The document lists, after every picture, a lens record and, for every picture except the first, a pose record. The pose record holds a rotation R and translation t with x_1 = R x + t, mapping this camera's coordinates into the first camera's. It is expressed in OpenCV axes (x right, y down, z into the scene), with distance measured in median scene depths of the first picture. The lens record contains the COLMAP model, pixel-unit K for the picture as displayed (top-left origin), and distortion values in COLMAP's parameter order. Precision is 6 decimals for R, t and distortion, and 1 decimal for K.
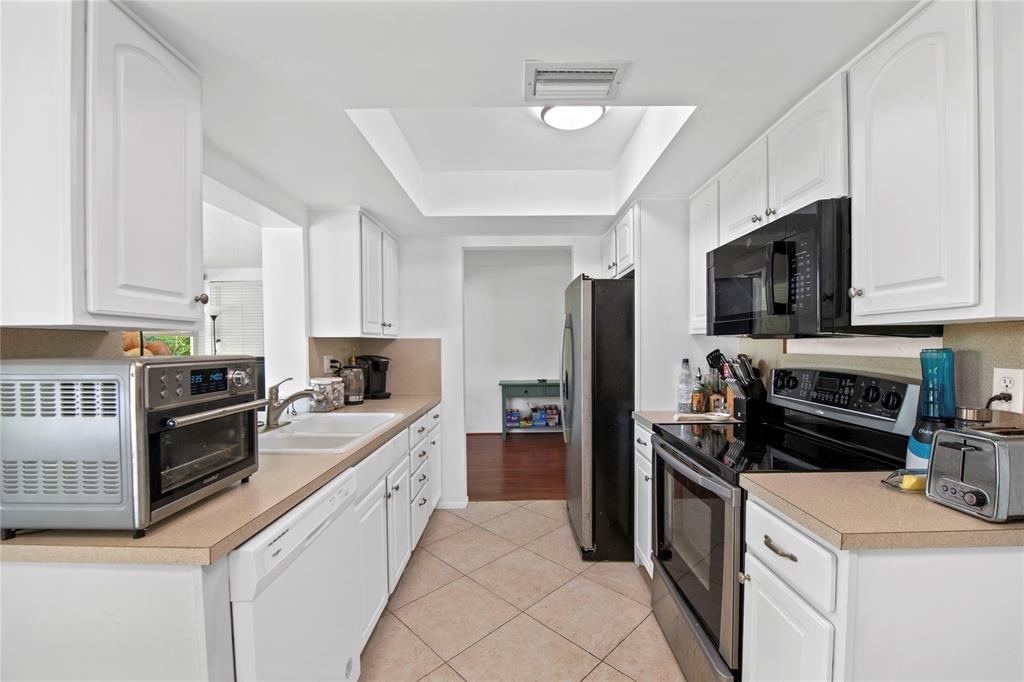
lens RADIAL K [[410.3, 0, 514.3], [0, 410.3, 351.8], [0, 0, 1]] dist [-0.023989, -0.000349]
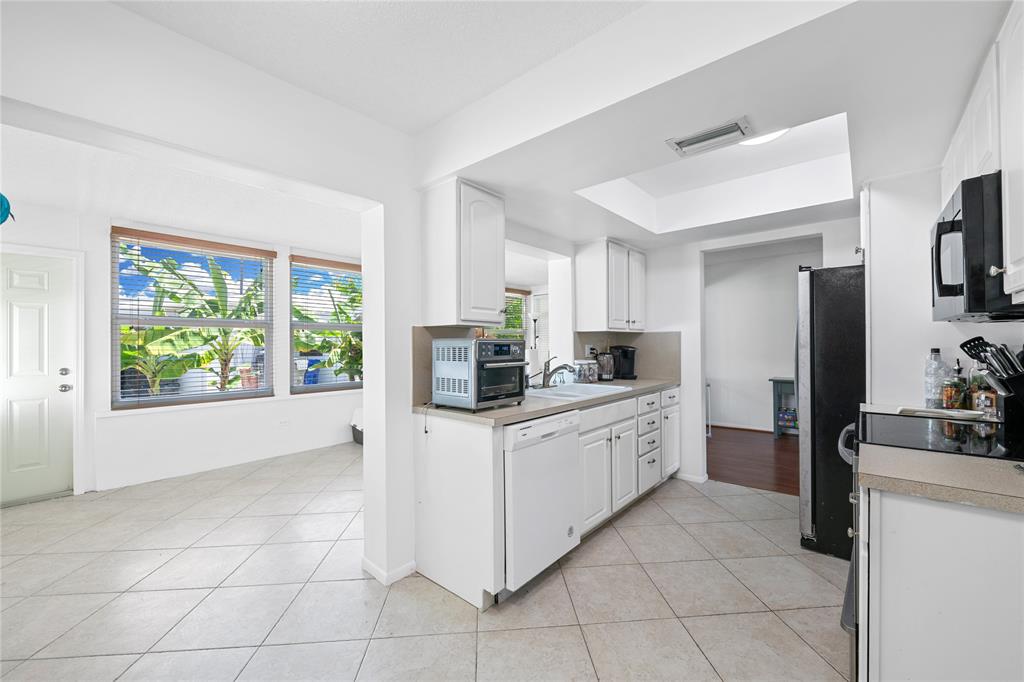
lens RADIAL K [[406.7, 0, 516.1], [0, 406.7, 339.2], [0, 0, 1]] dist [-0.022211, -0.000453]
pose [[0.754781, -0.006310, -0.655947, 0.298582], [-0.011608, 0.999669, -0.022974, 0.027510], [0.655874, 0.024955, 0.754458, -0.237983]]
